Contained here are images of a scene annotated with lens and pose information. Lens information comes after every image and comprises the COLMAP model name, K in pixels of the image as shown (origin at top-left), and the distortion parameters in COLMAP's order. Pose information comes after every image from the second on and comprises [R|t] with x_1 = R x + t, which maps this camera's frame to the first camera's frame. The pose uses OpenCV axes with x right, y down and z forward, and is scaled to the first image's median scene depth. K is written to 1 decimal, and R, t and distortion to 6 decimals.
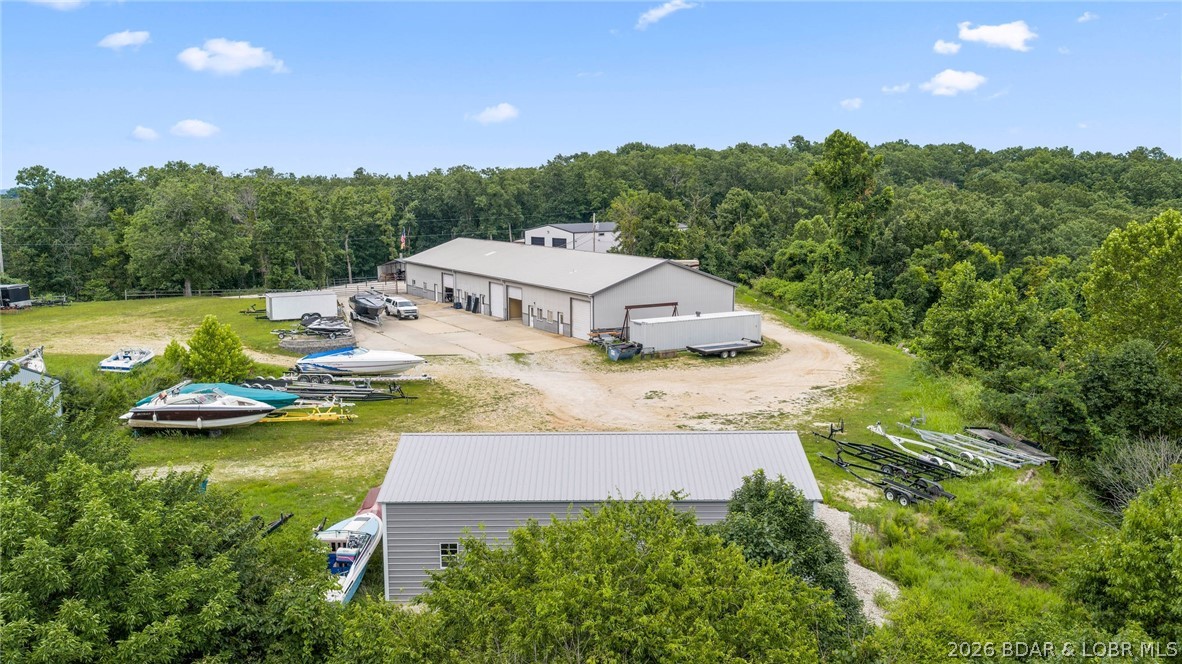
lens RADIAL K [[977.3, 0, 593.0], [0, 977.3, 329.2], [0, 0, 1]] dist [0.025340, -0.051641]
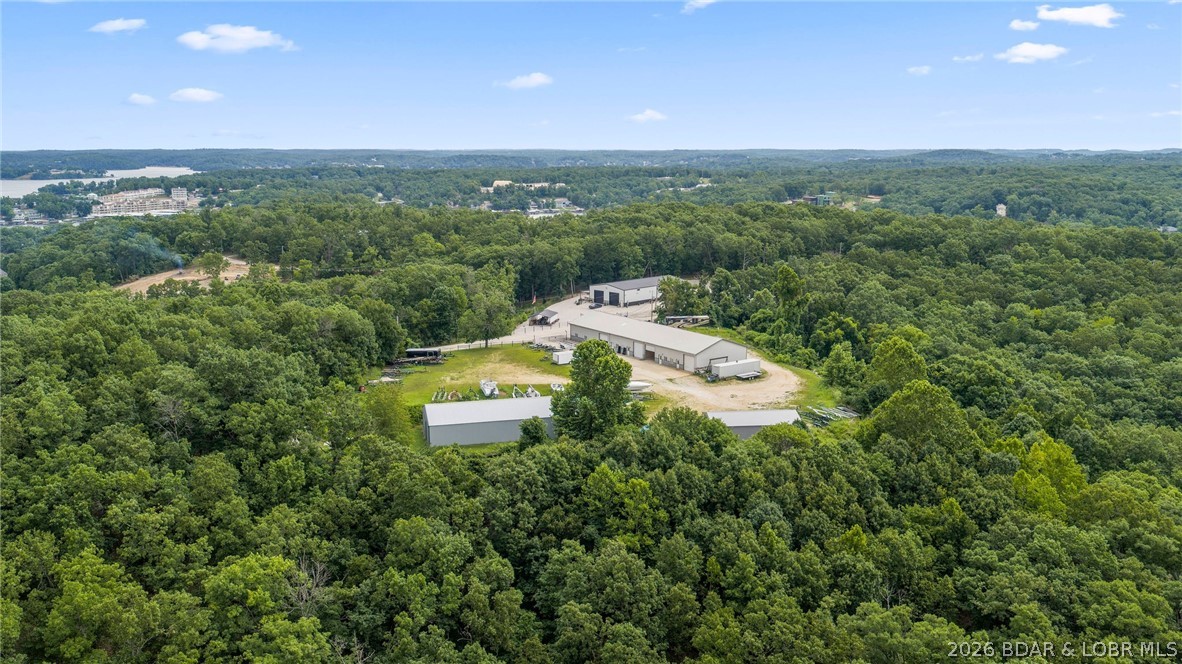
lens RADIAL K [[977.3, 0, 593.0], [0, 977.3, 329.2], [0, 0, 1]] dist [0.025340, -0.051641]
pose [[0.995281, -0.011322, 0.096371, -0.494779], [0.008128, 0.999406, 0.033479, -0.182223], [-0.096693, -0.032537, 0.994782, -1.447635]]
